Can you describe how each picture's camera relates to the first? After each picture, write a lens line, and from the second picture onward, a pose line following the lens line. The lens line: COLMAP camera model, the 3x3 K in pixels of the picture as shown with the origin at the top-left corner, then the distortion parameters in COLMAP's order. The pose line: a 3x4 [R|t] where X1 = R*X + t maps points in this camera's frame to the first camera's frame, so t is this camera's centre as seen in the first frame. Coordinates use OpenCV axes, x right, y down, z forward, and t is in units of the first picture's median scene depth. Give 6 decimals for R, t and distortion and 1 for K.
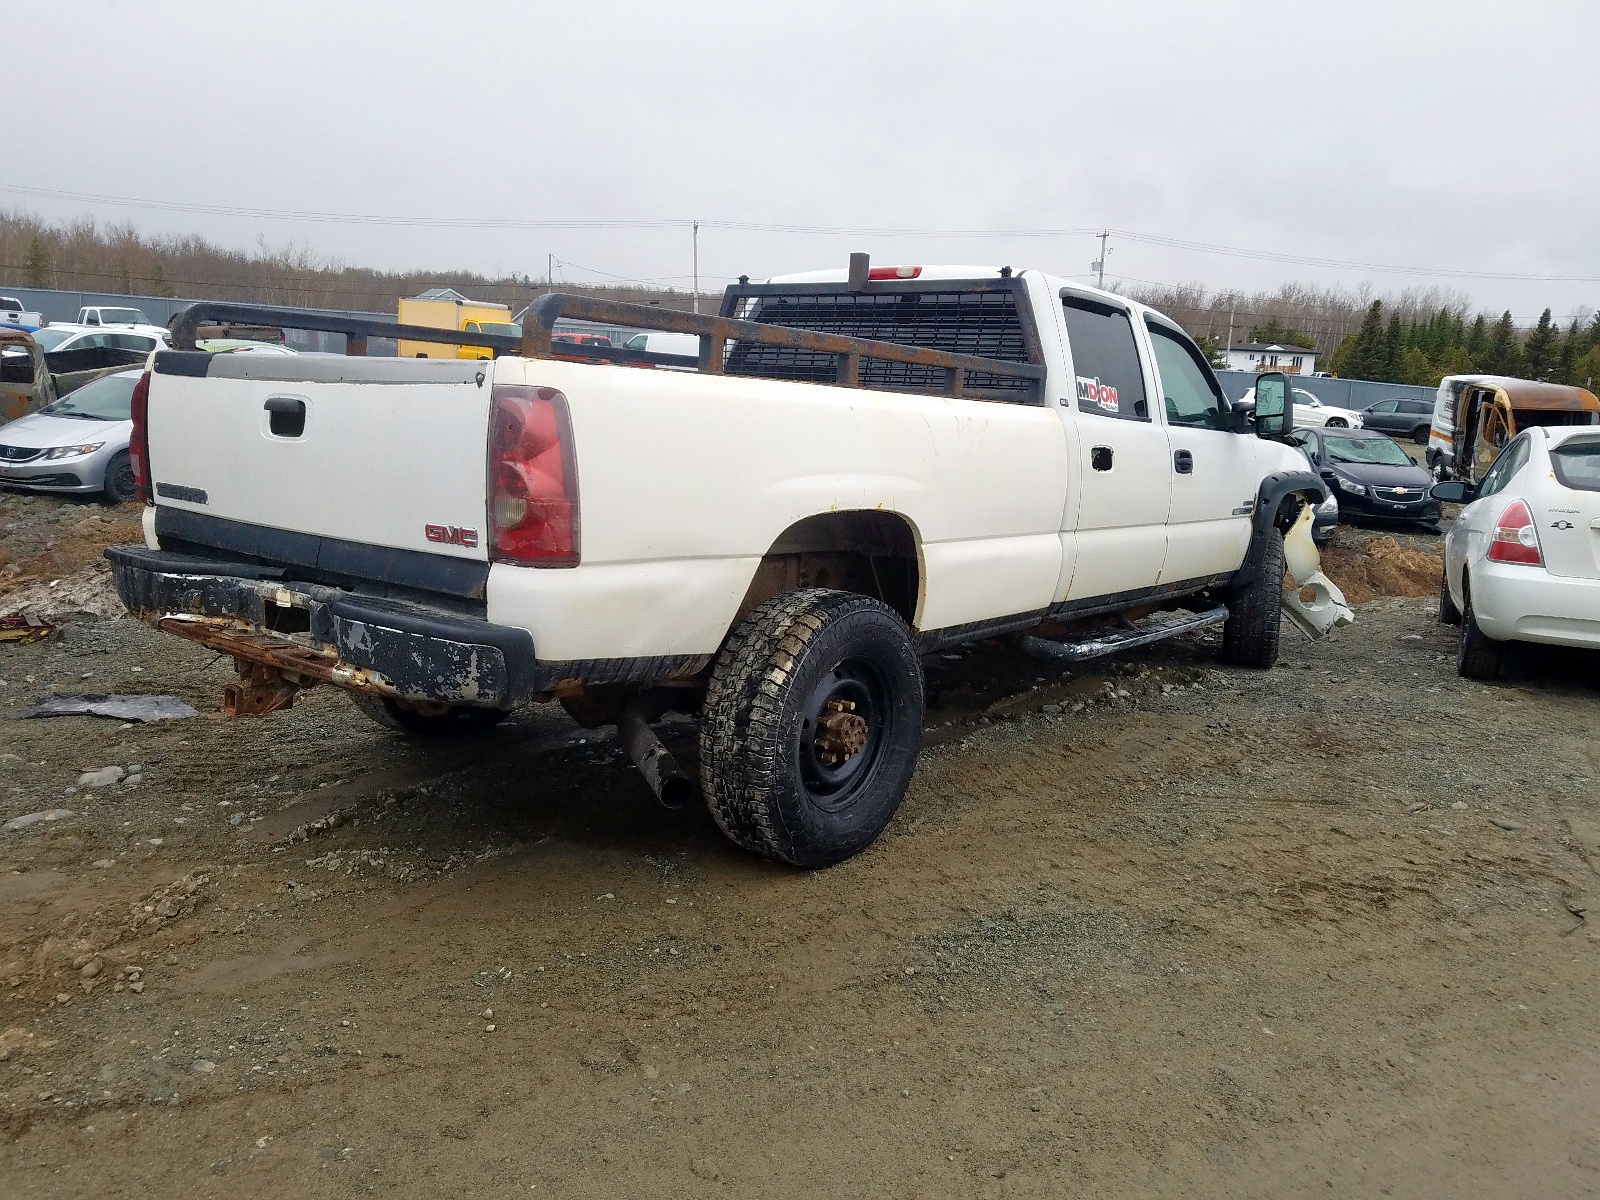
lens RADIAL K [[1210.2, 0, 800.0], [0, 1210.2, 600.0], [0, 0, 1]] dist [0.008111, 0.001748]
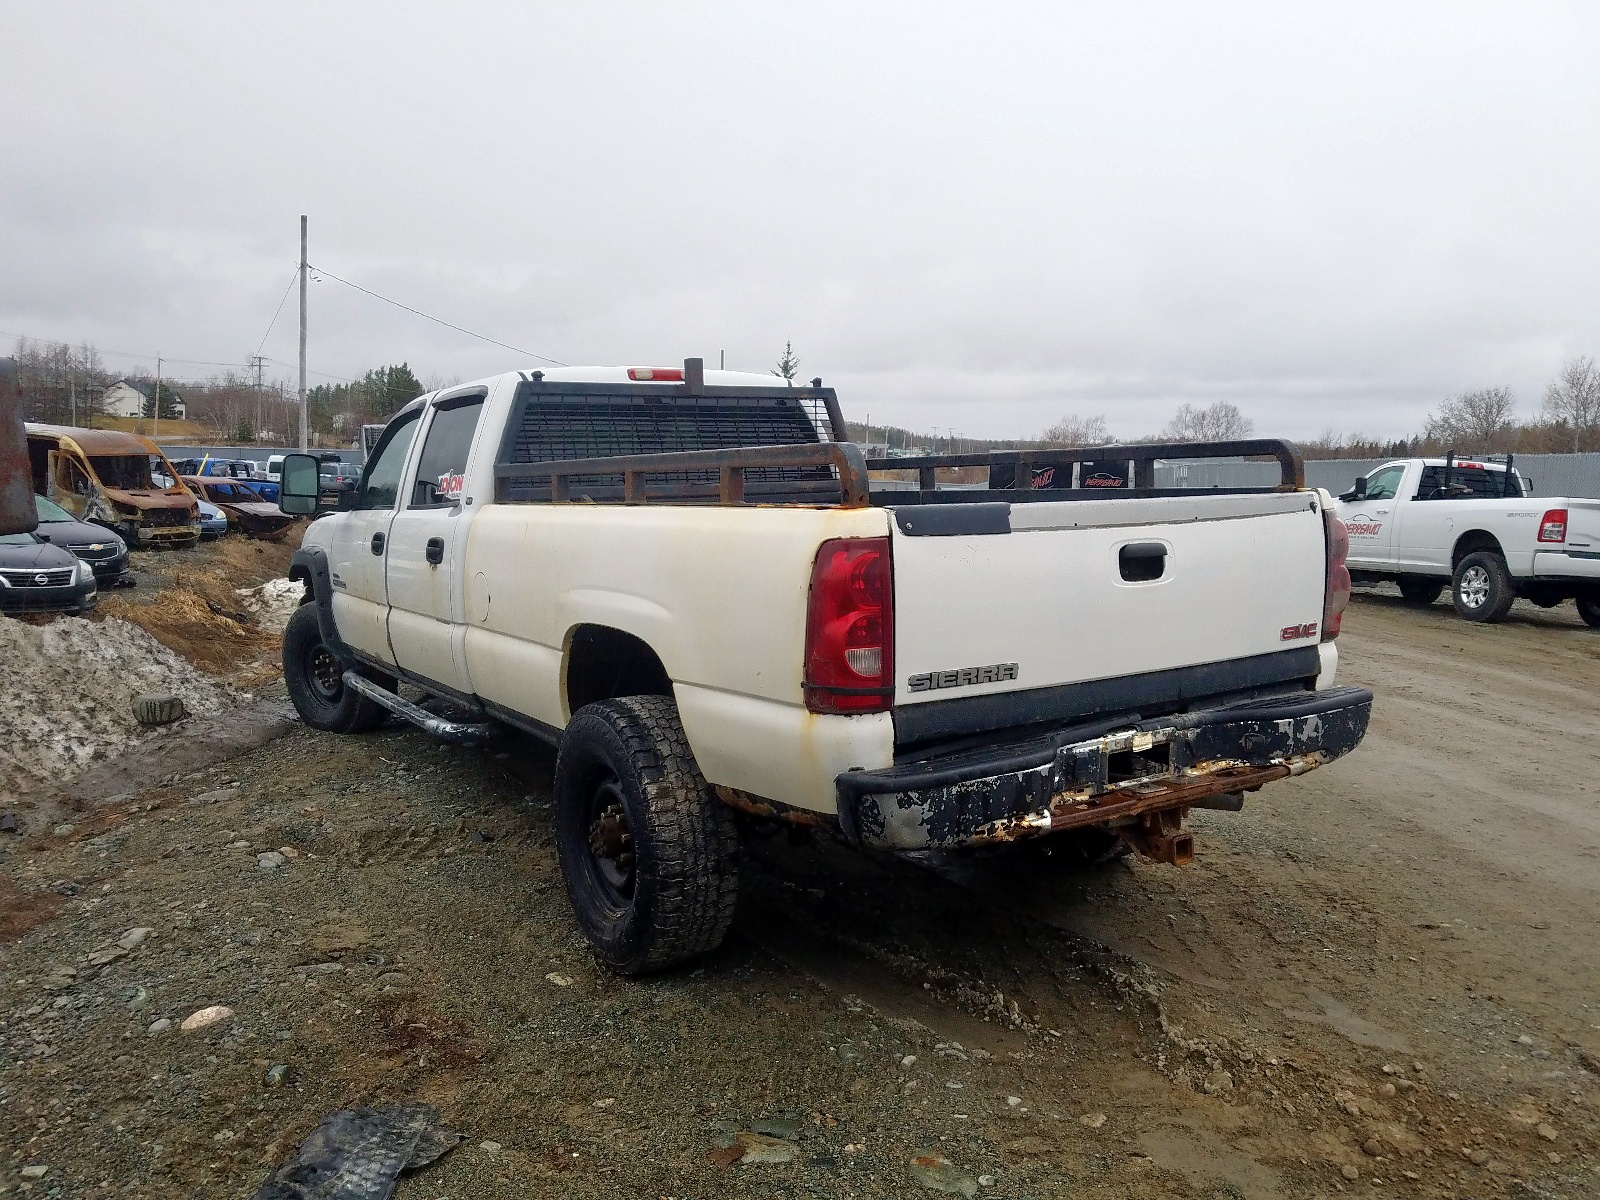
lens RADIAL K [[1238.9, 0, 800.0], [0, 1238.9, 600.0], [0, 0, 1]] dist [-0.004918, -0.002061]
pose [[0.363679, -0.153650, 0.918765, -1.444278], [0.182478, 0.978945, 0.091483, -0.259961], [-0.913477, 0.134384, 0.384059, 0.850910]]
